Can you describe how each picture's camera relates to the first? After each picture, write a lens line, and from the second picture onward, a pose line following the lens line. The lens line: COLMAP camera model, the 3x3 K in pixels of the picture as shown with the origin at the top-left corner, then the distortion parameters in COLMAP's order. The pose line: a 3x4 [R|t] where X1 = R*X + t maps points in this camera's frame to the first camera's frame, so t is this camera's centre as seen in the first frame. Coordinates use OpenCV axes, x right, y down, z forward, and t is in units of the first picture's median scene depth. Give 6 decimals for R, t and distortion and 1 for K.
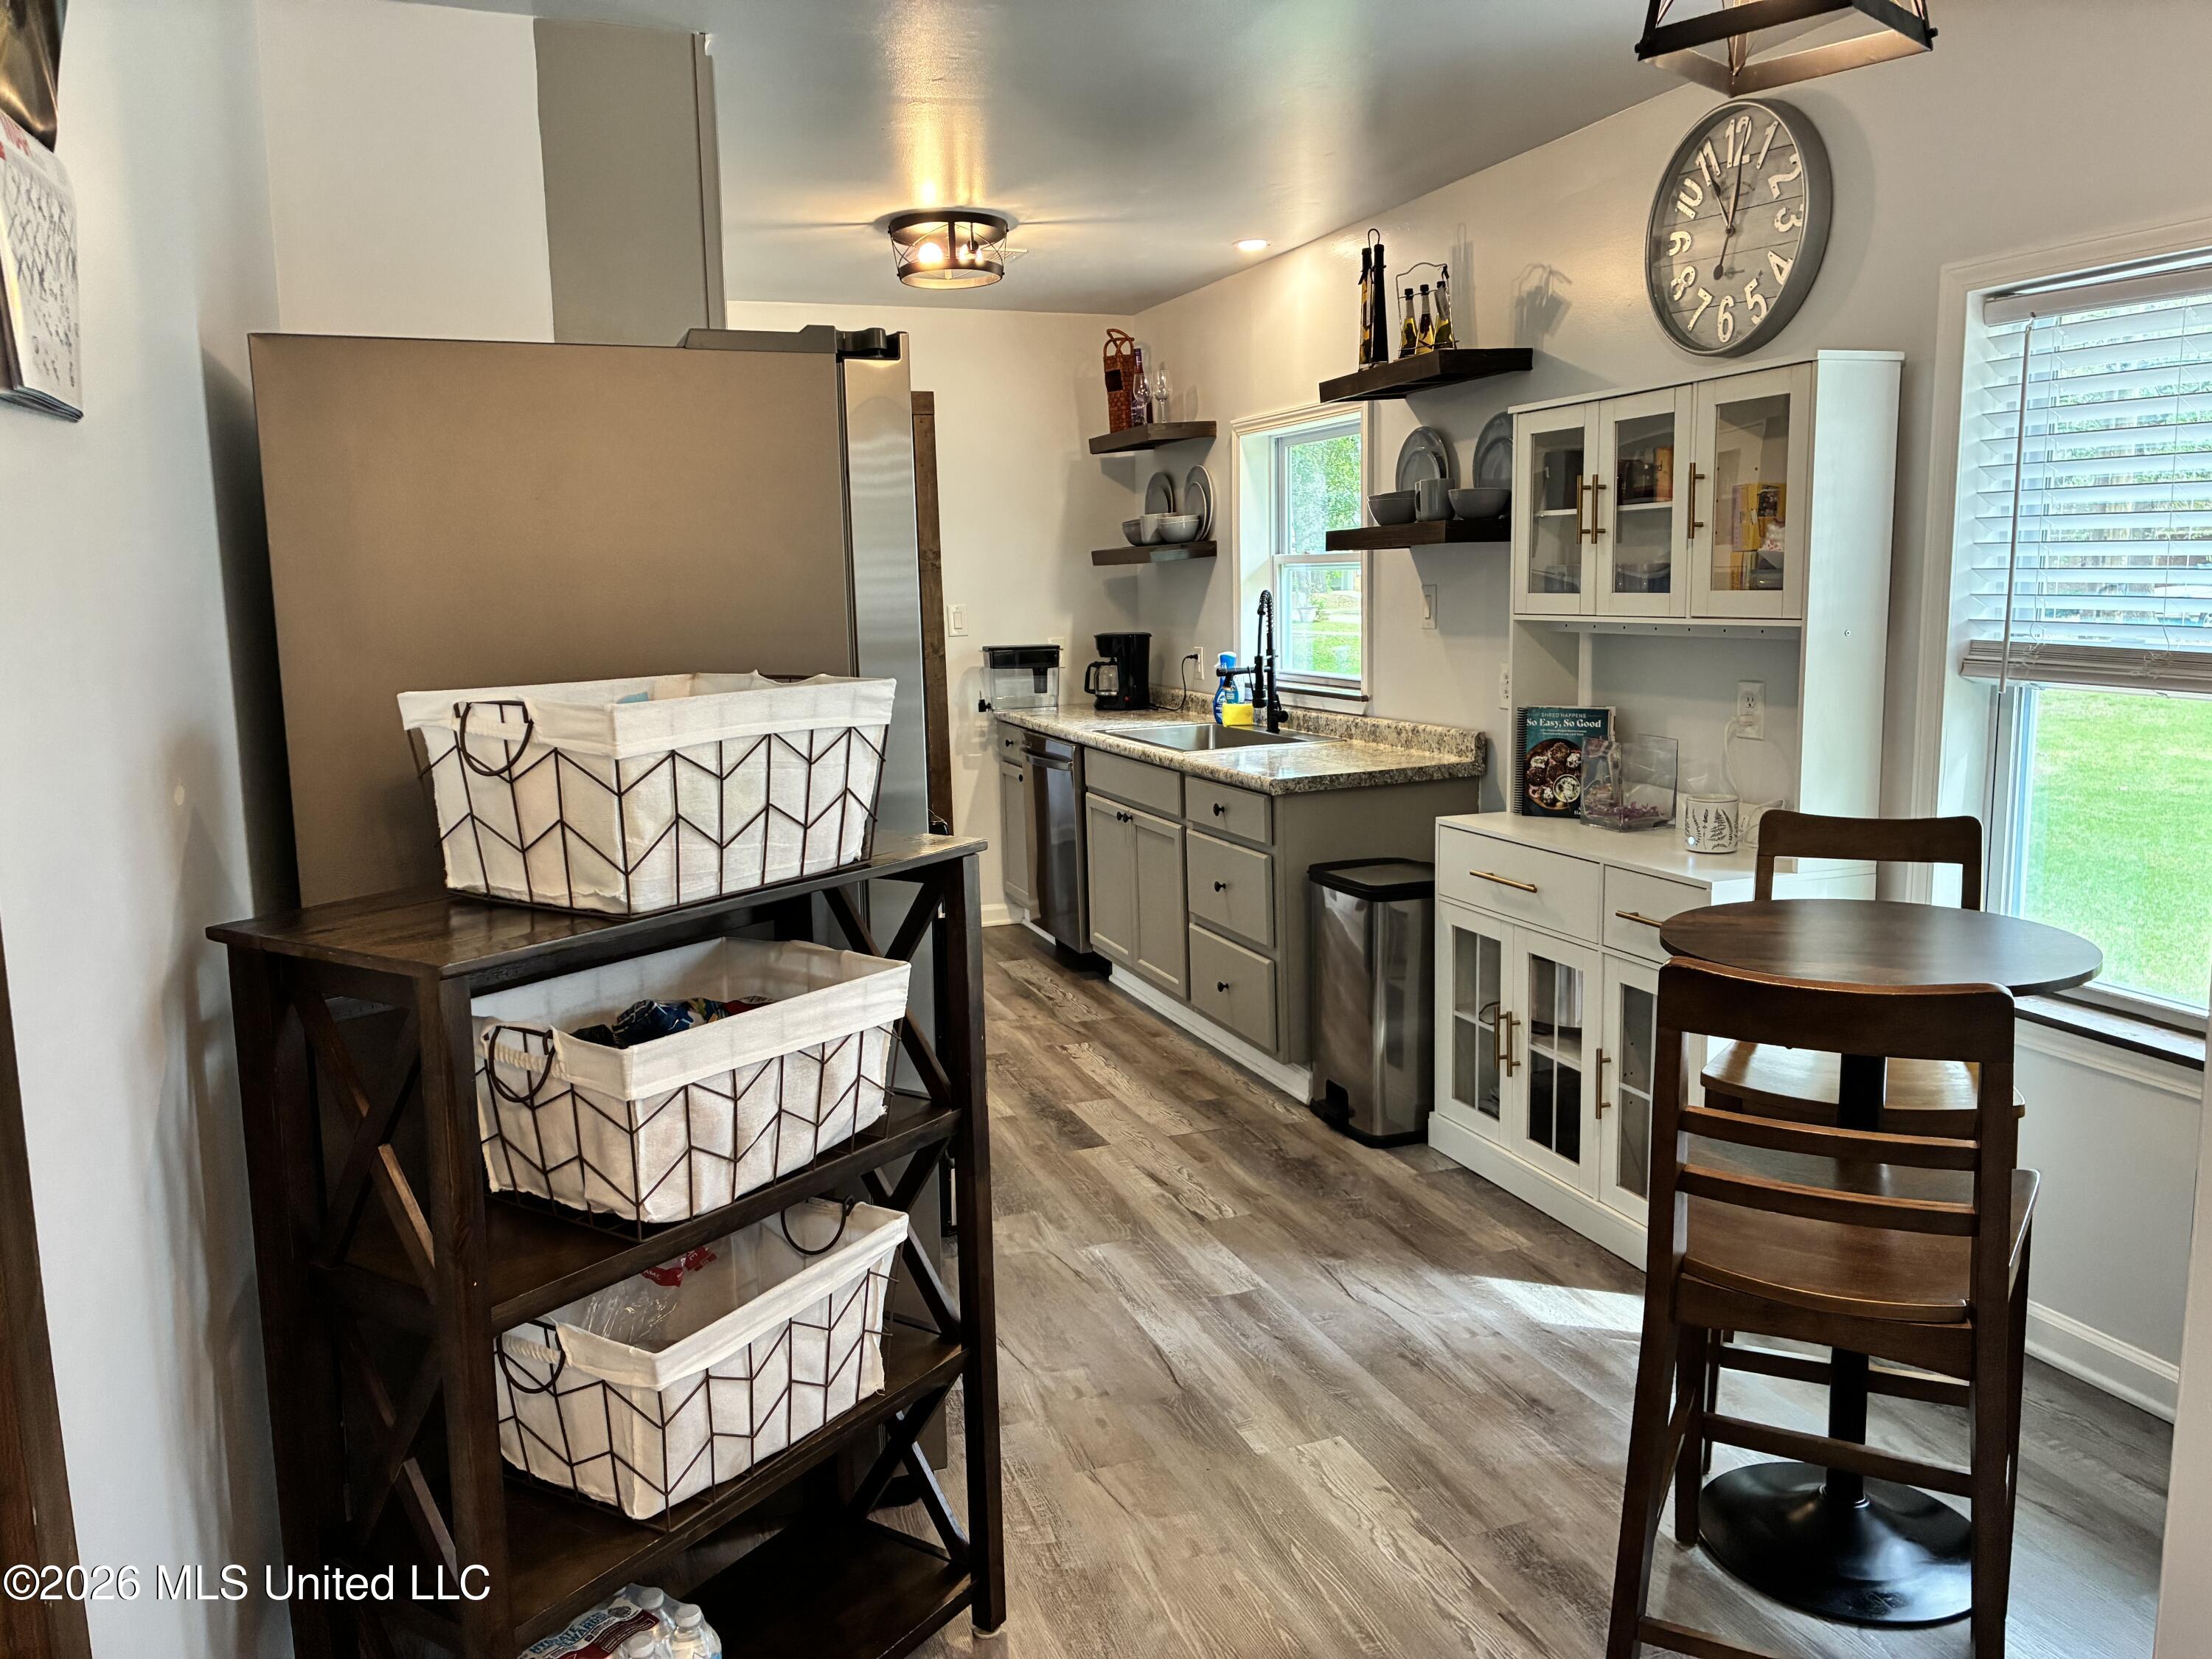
lens RADIAL K [[1686.9, 0, 1114.6], [0, 1686.9, 832.9], [0, 0, 1]] dist [0.047896, -0.065180]
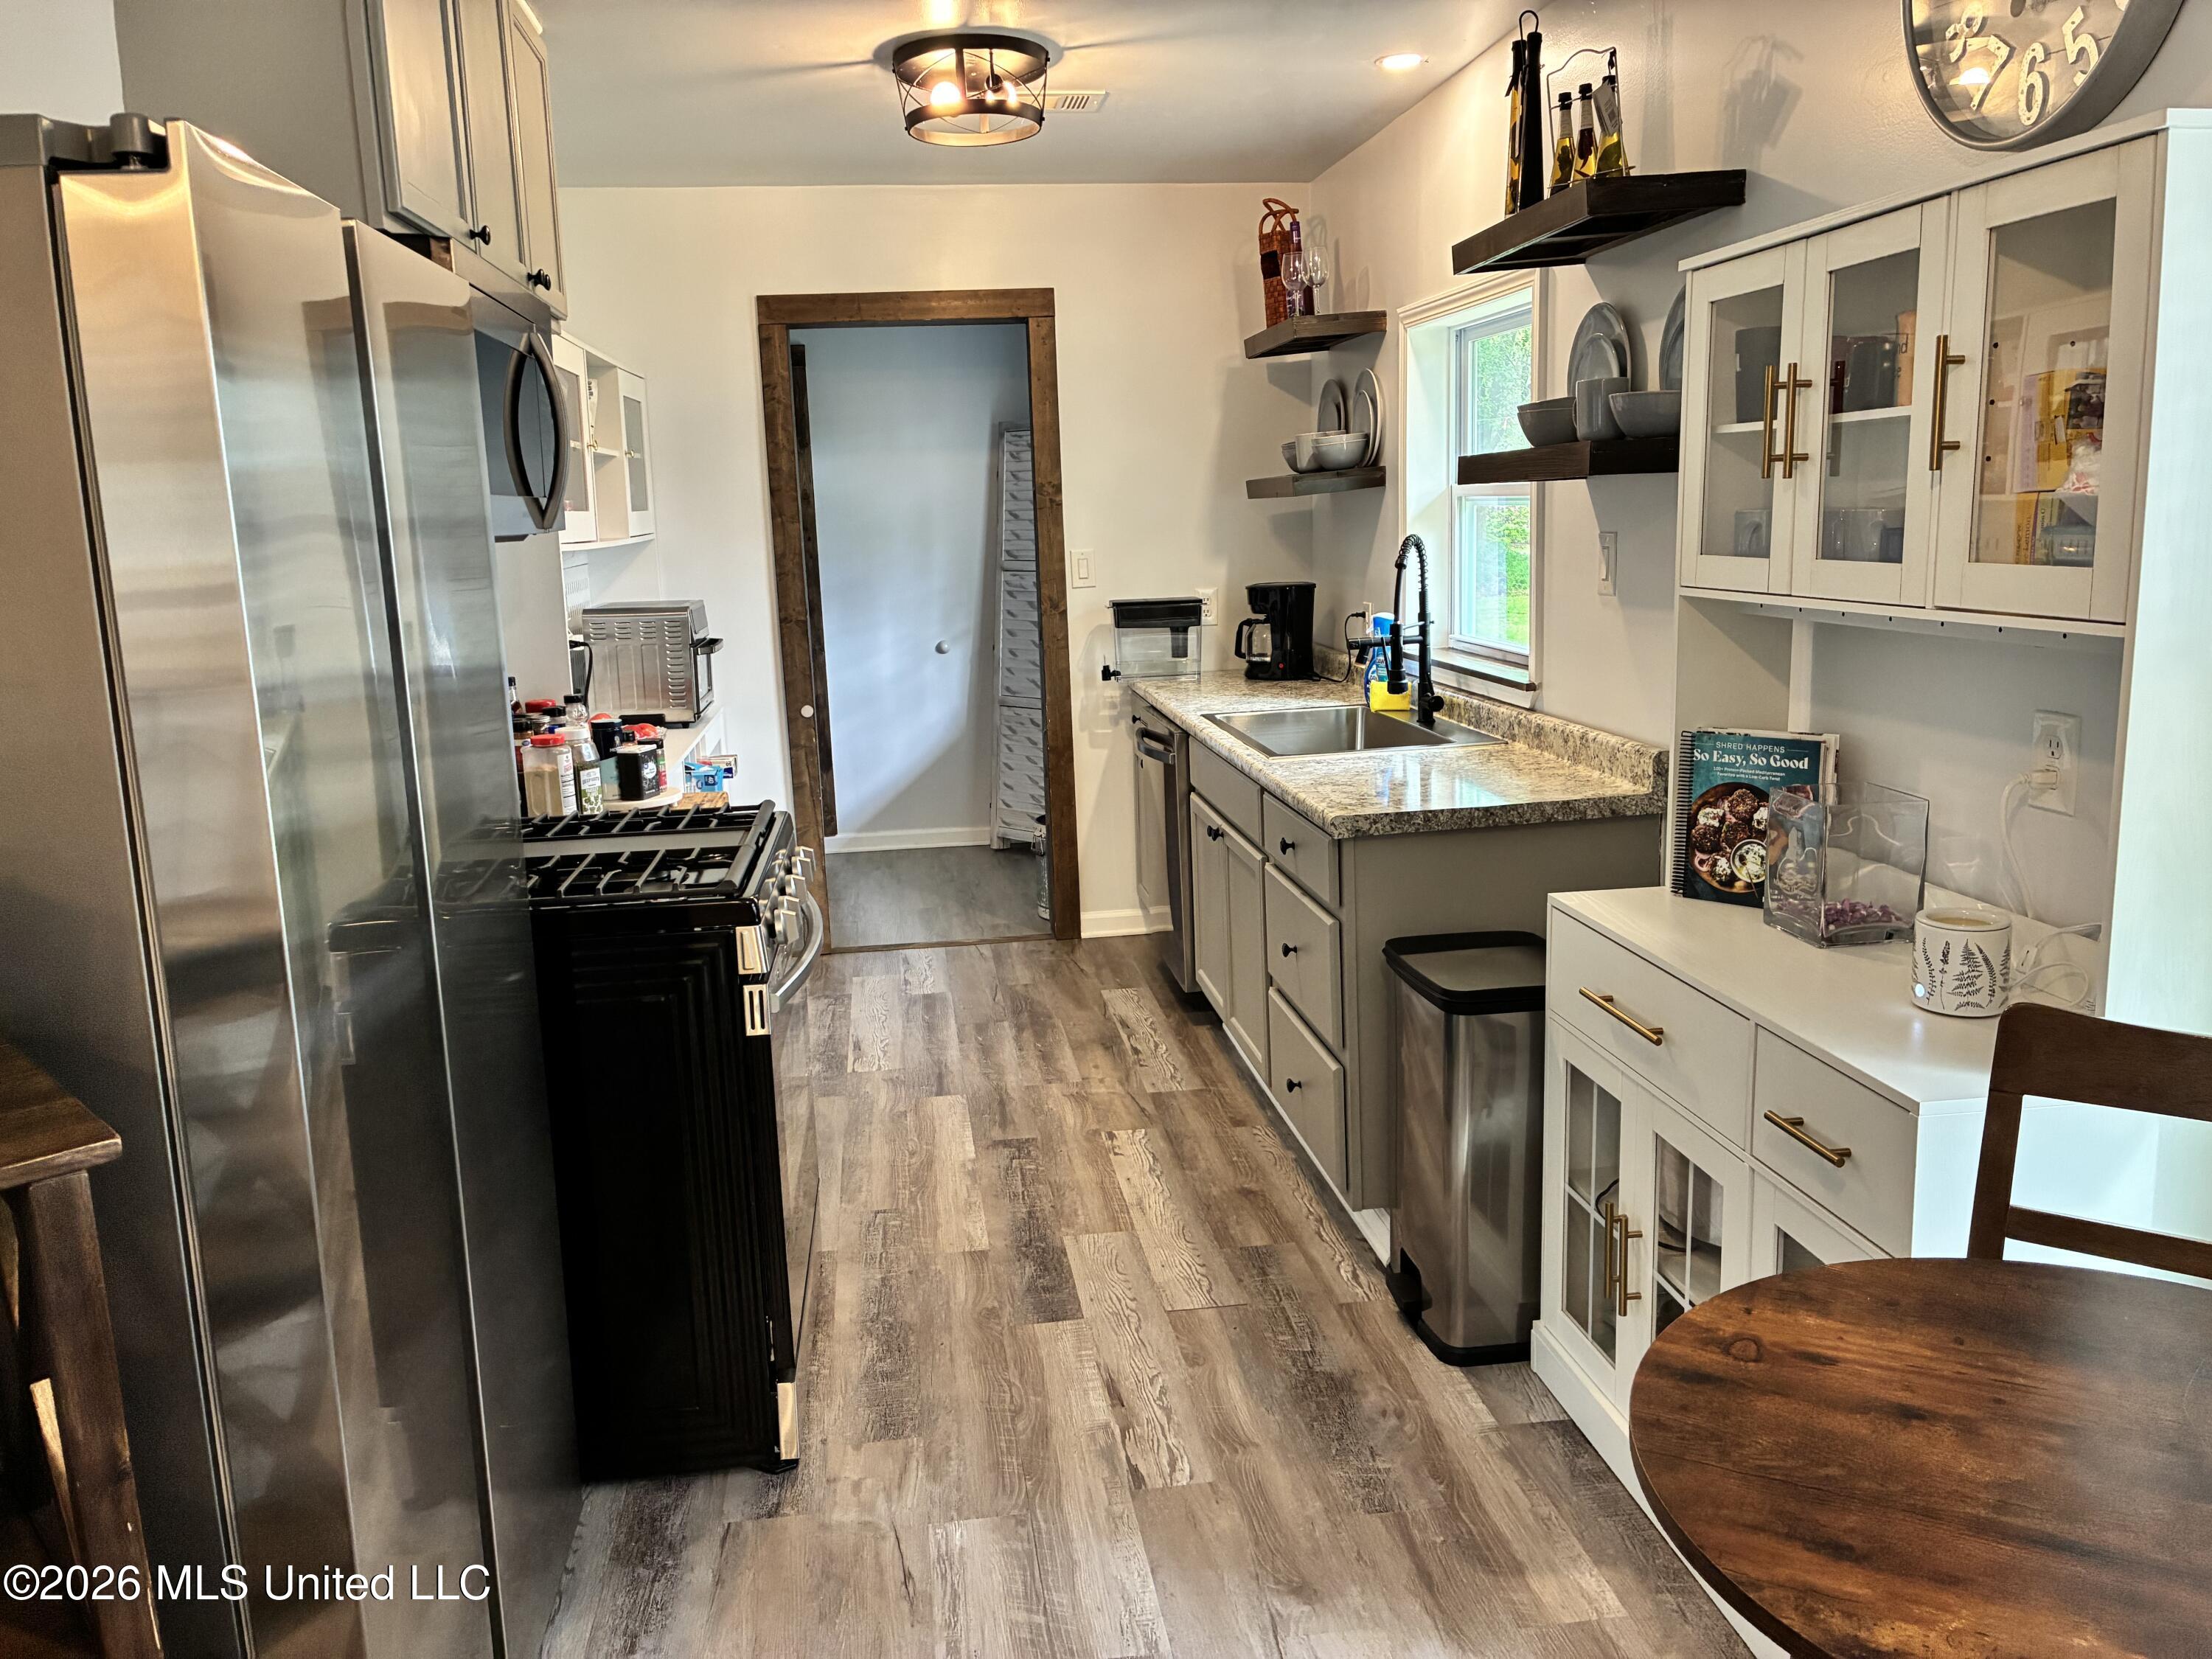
lens RADIAL K [[1686.9, 0, 1093.0], [0, 1686.9, 826.6], [0, 0, 1]] dist [0.047896, -0.065180]
pose [[0.973892, 0.032546, -0.224666, 0.156372], [-0.022714, 0.998674, 0.046209, -0.058836], [0.225872, -0.039900, 0.973340, 0.298332]]
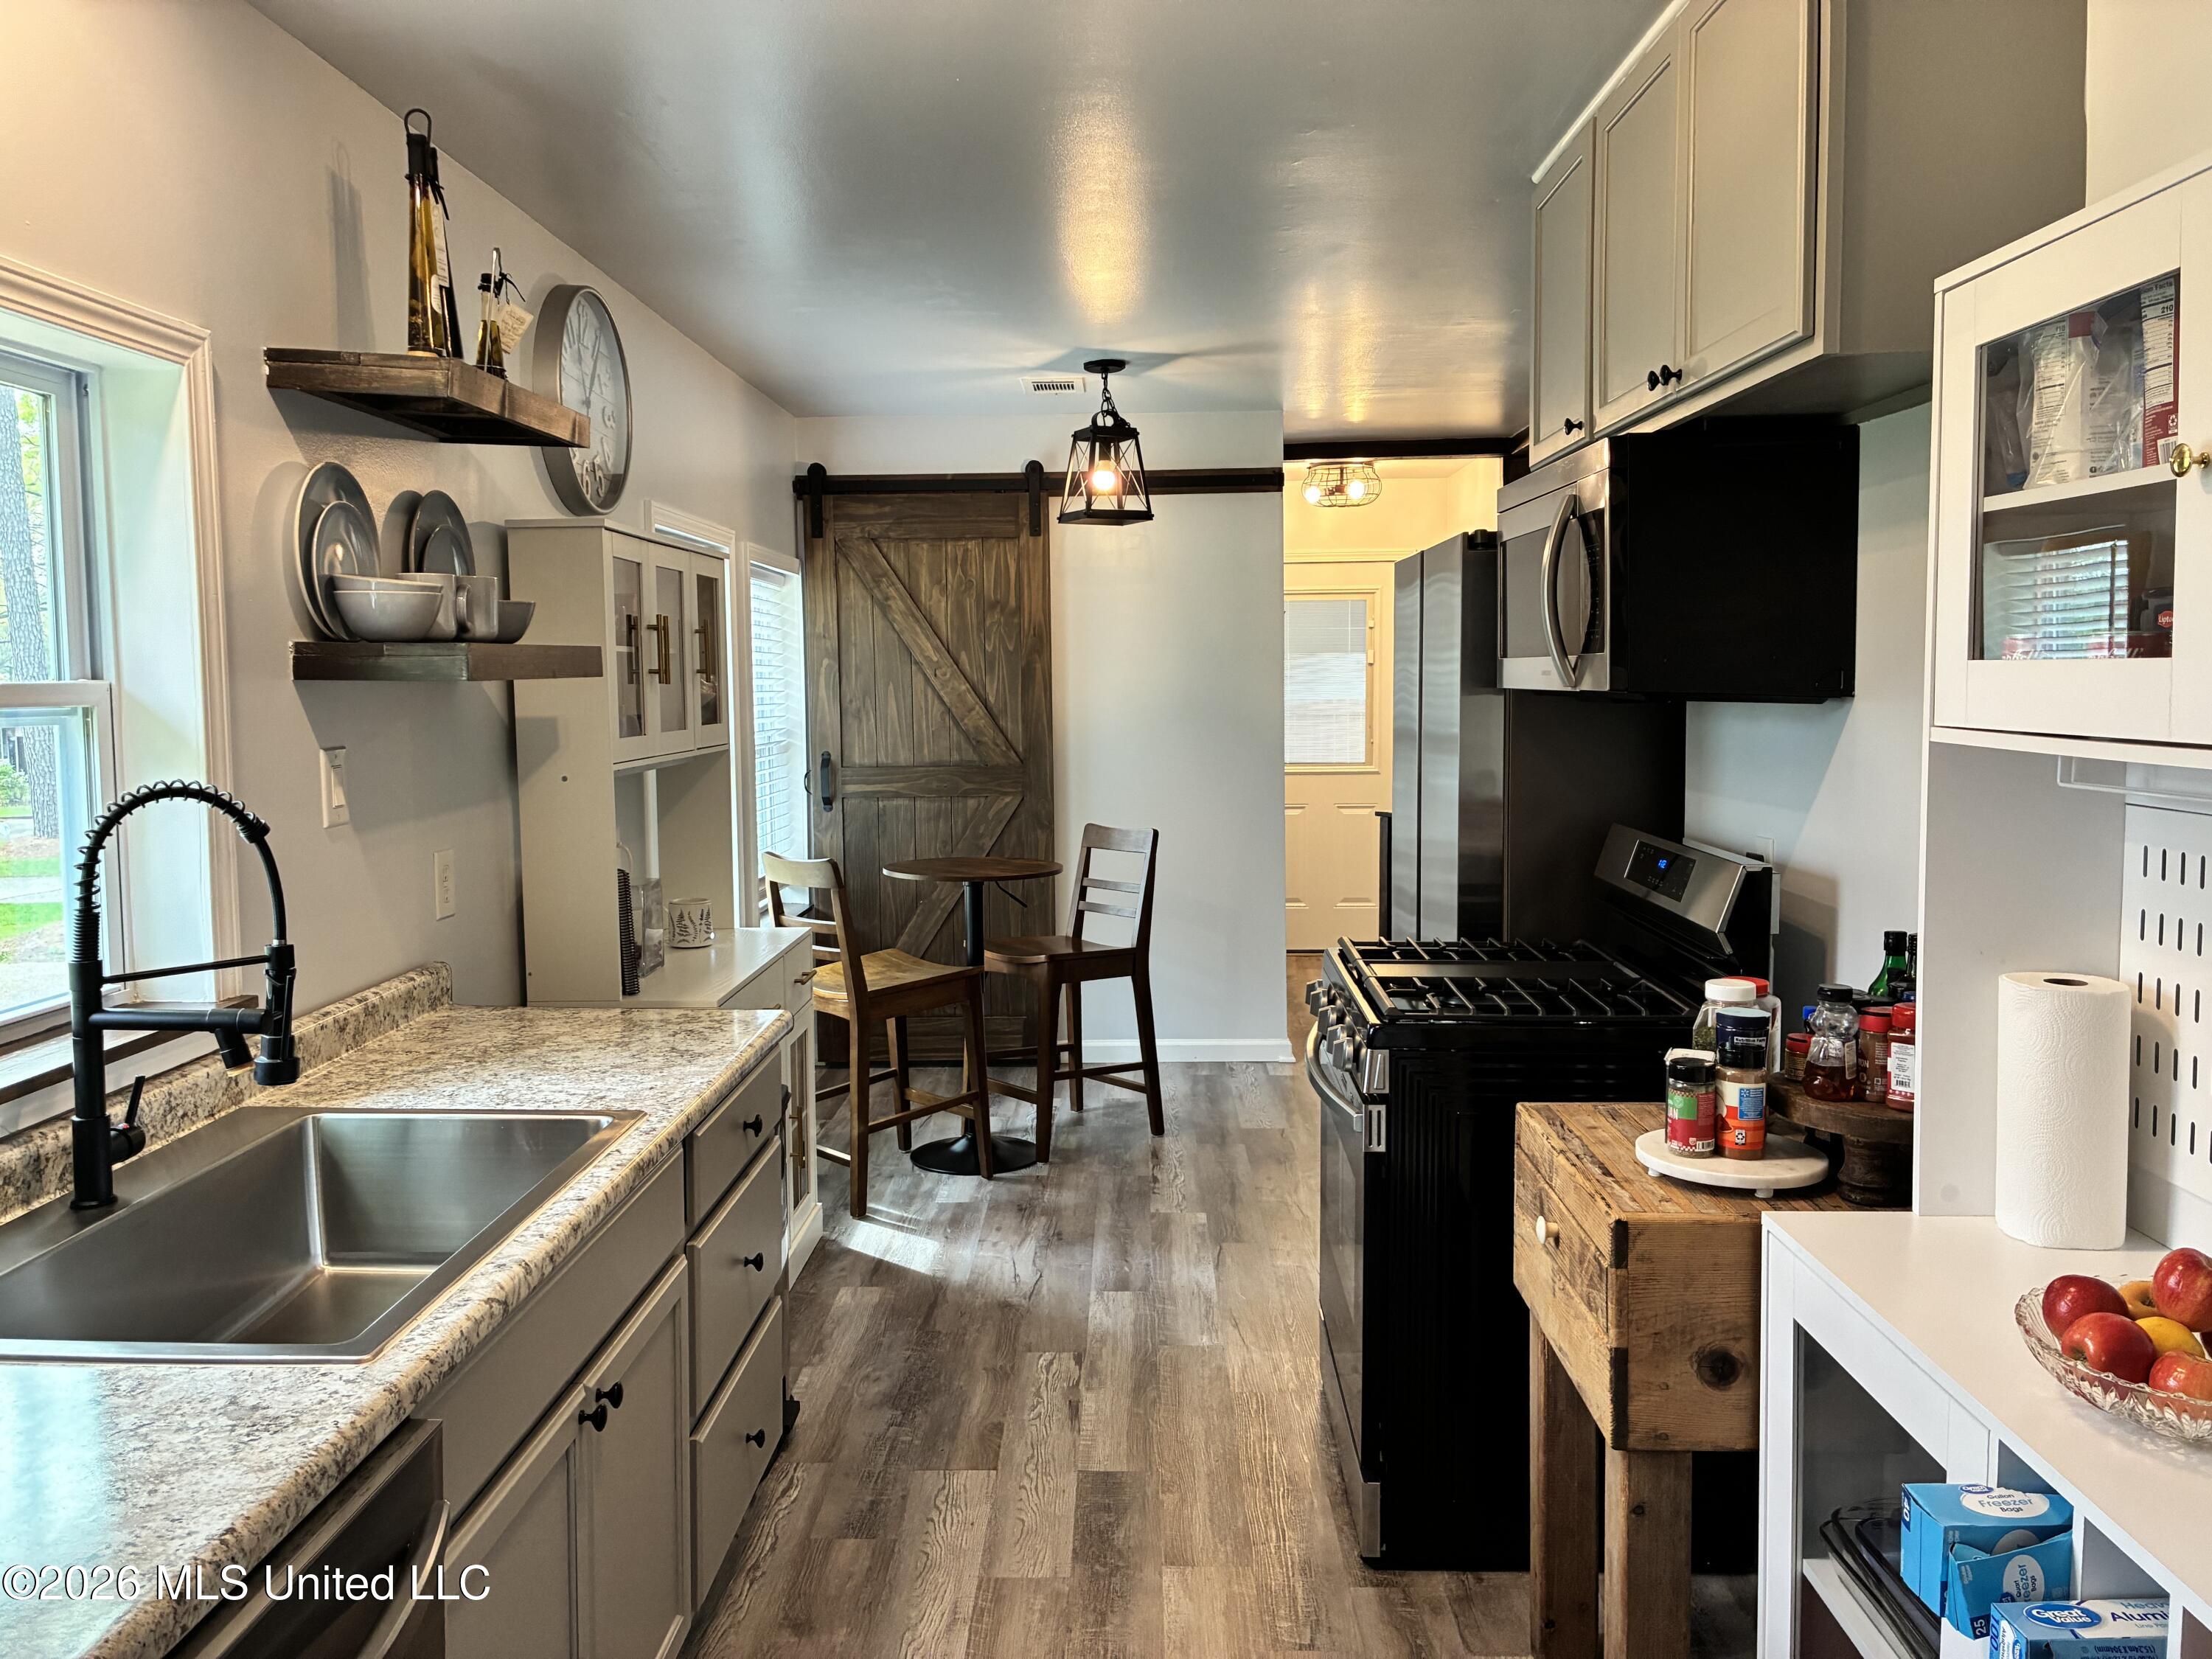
lens RADIAL K [[1686.9, 0, 1095.8], [0, 1686.9, 814.6], [0, 0, 1]] dist [0.047896, -0.065180]
pose [[-0.927659, 0.001318, 0.373426, -0.282540], [0.088104, 0.972535, 0.215435, -0.249335], [-0.362886, 0.232751, -0.902297, 1.580068]]
